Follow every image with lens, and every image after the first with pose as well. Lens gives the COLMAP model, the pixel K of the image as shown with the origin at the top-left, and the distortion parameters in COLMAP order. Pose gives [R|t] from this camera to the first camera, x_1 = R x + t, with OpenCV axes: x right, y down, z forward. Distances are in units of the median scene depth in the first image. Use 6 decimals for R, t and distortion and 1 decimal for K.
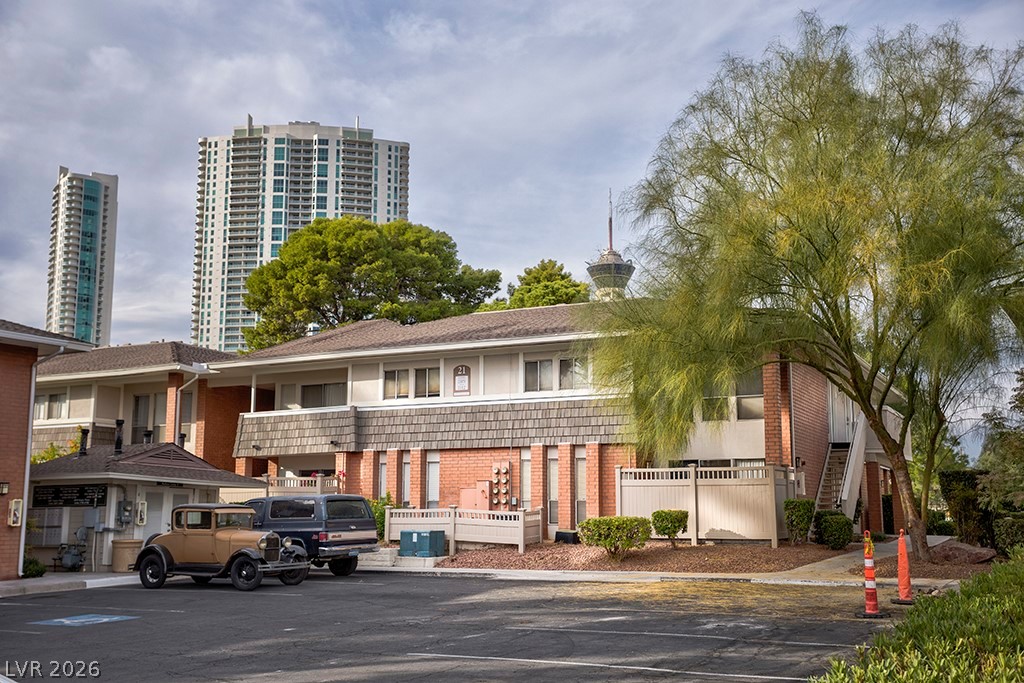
lens RADIAL K [[1111.7, 0, 512.0], [0, 1111.7, 341.5], [0, 0, 1]] dist [0.021704, 0.020170]
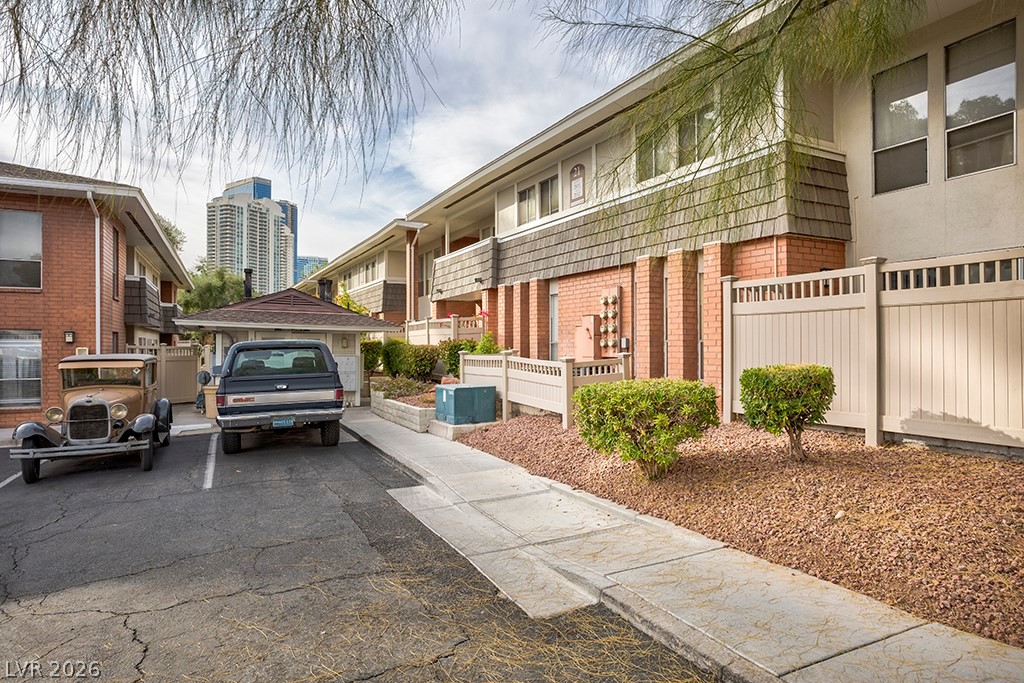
lens RADIAL K [[612.0, 0, 512.0], [0, 612.0, 341.5], [0, 0, 1]] dist [-0.002118, 0.000449]
pose [[0.814771, -0.010964, -0.579680, 0.164880], [0.098163, 0.987995, 0.119286, 0.089955], [0.571413, -0.154094, 0.806066, 0.649870]]
